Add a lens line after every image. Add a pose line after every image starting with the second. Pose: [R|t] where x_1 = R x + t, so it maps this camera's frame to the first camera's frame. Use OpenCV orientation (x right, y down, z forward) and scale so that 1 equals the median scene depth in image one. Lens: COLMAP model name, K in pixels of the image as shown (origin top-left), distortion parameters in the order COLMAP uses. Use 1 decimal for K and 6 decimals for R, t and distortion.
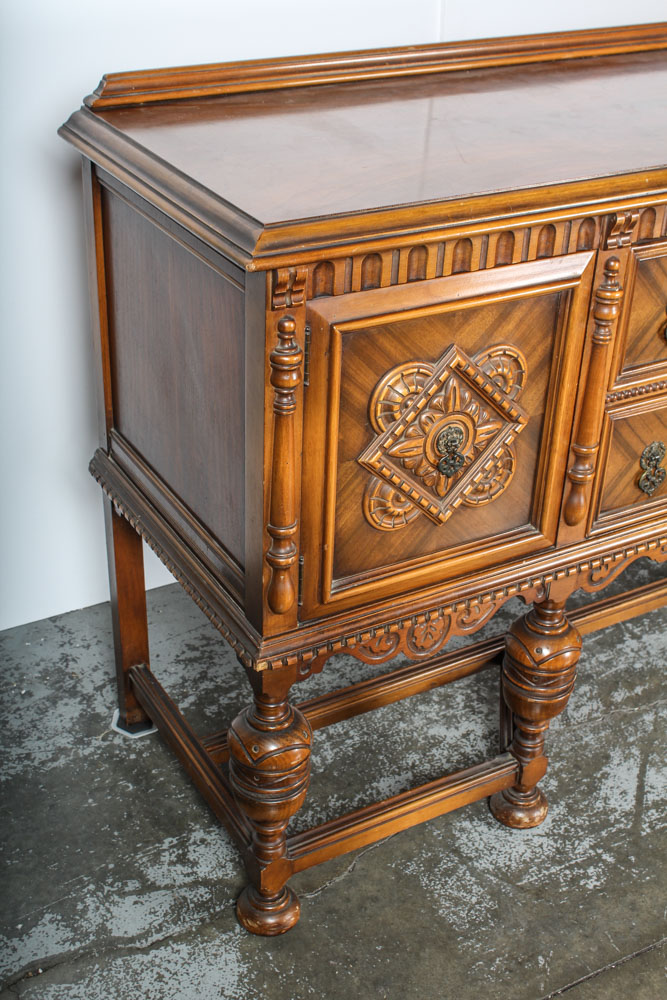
lens RADIAL K [[1324.8, 0, 333.5], [0, 1324.8, 500.0], [0, 0, 1]] dist [-0.043297, -0.005587]
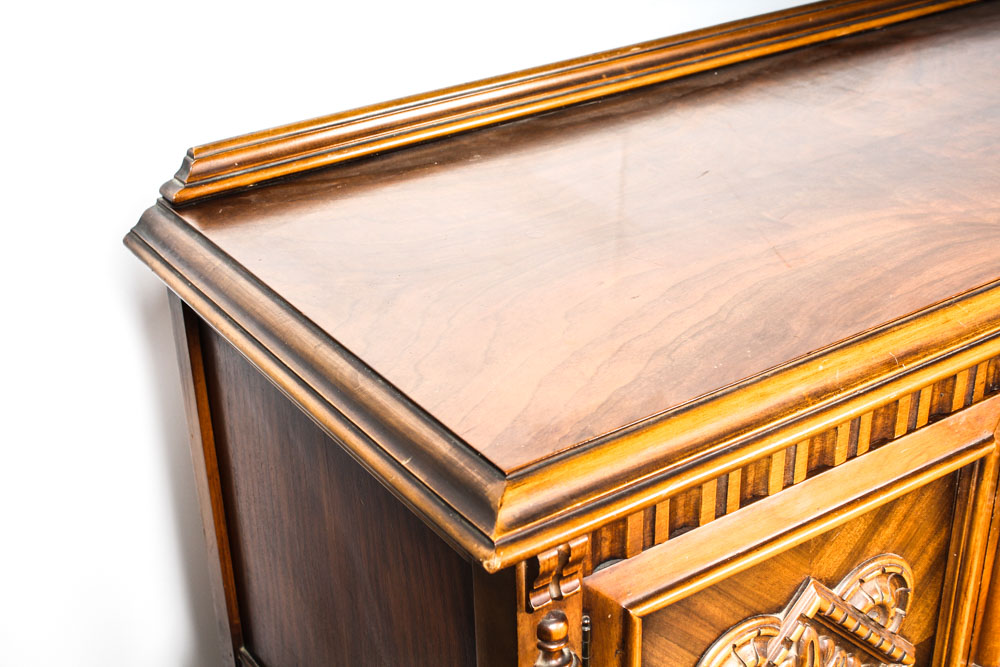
lens RADIAL K [[1413.3, 0, 500.0], [0, 1413.3, 333.5], [0, 0, 1]] dist [-0.013610, -0.040896]
pose [[0.995693, -0.086862, 0.032418, -0.058556], [0.088638, 0.994368, -0.058107, -0.197189], [-0.027188, 0.060730, 0.997784, 0.344720]]
